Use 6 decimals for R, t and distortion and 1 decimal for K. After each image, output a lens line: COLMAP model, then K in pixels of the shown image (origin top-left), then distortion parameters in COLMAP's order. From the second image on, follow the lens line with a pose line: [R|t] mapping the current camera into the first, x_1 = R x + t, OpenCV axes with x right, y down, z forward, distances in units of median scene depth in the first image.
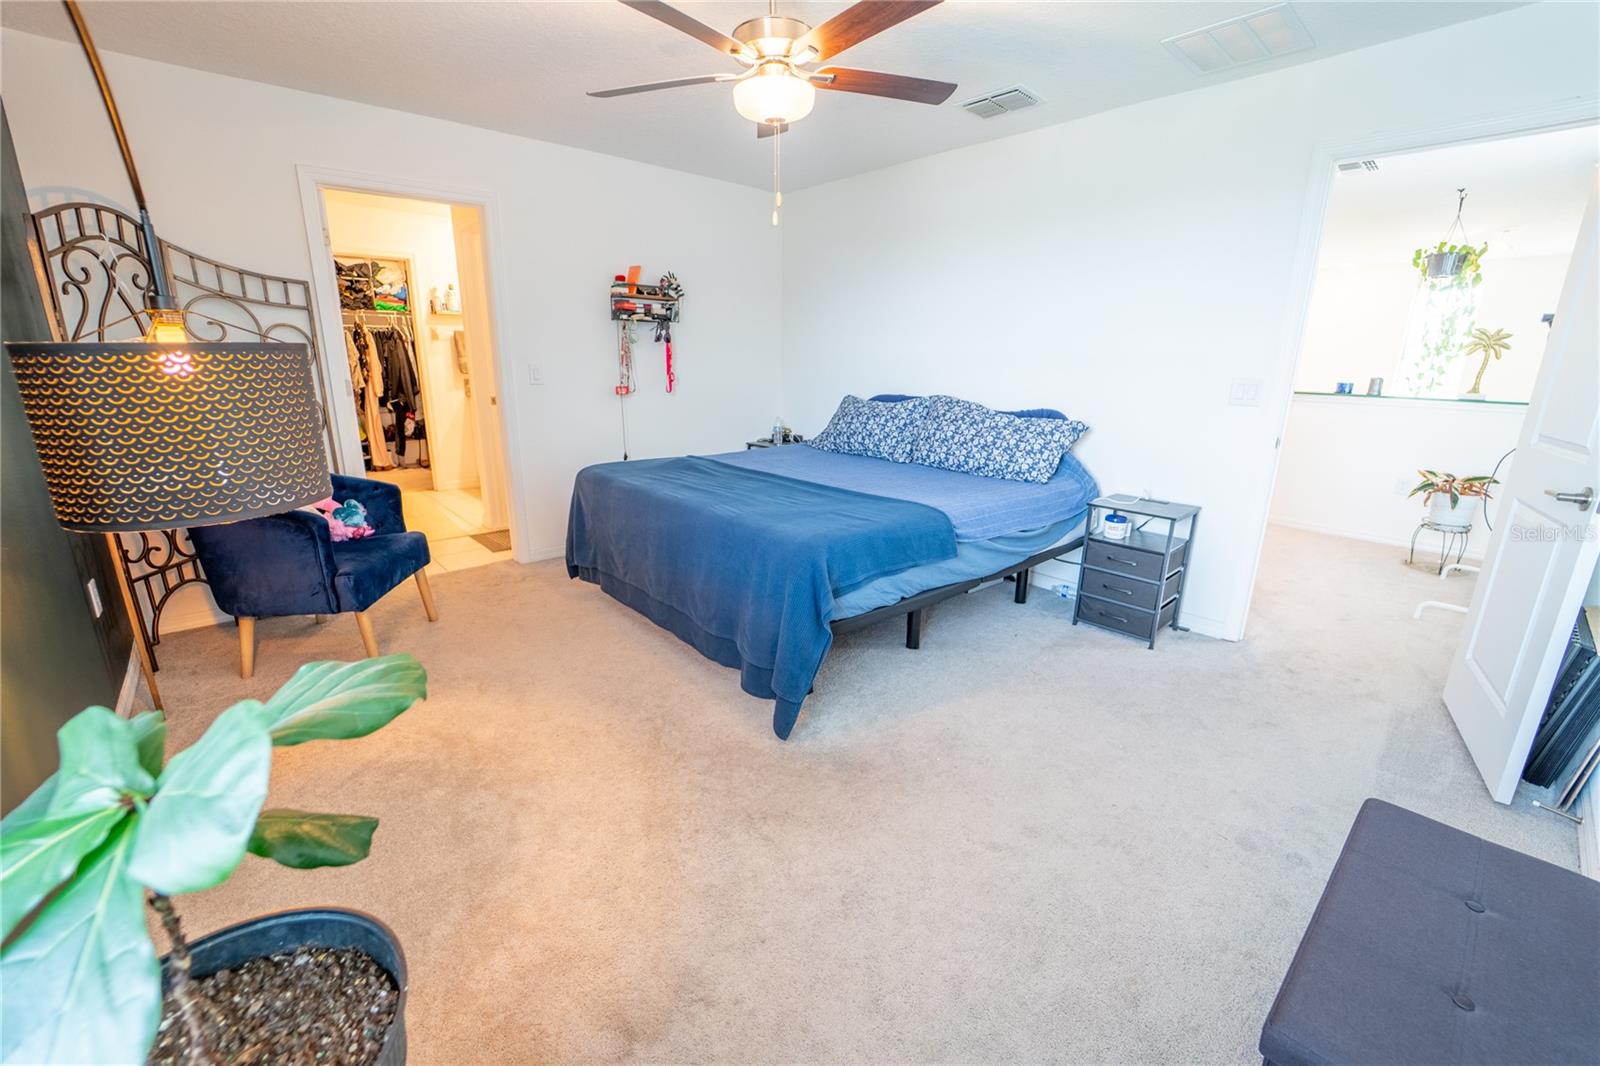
lens RADIAL K [[652.2, 0, 802.0], [0, 652.2, 532.0], [0, 0, 1]] dist [-0.021008, 0.000288]
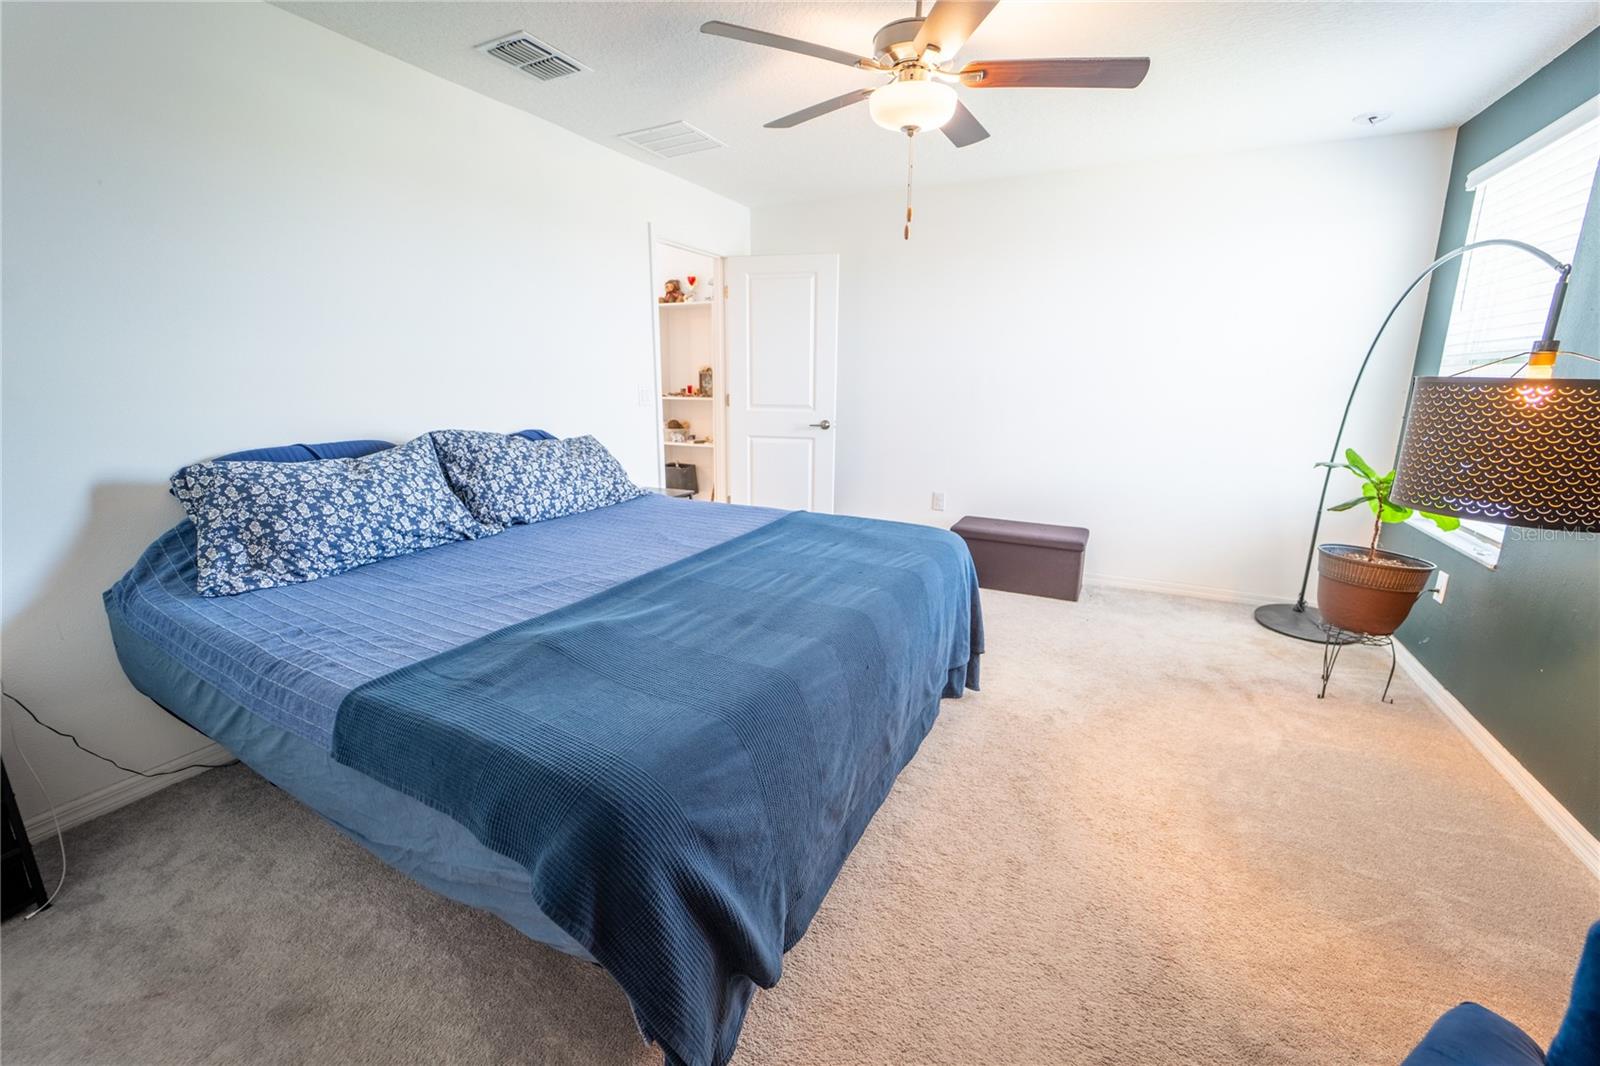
lens RADIAL K [[652.2, 0, 802.0], [0, 652.2, 532.0], [0, 0, 1]] dist [-0.021008, 0.000288]
pose [[-0.376628, -0.234078, 0.896303, -0.618309], [0.232151, 0.912825, 0.335942, -0.292676], [-0.896804, 0.334603, -0.289454, 1.040830]]
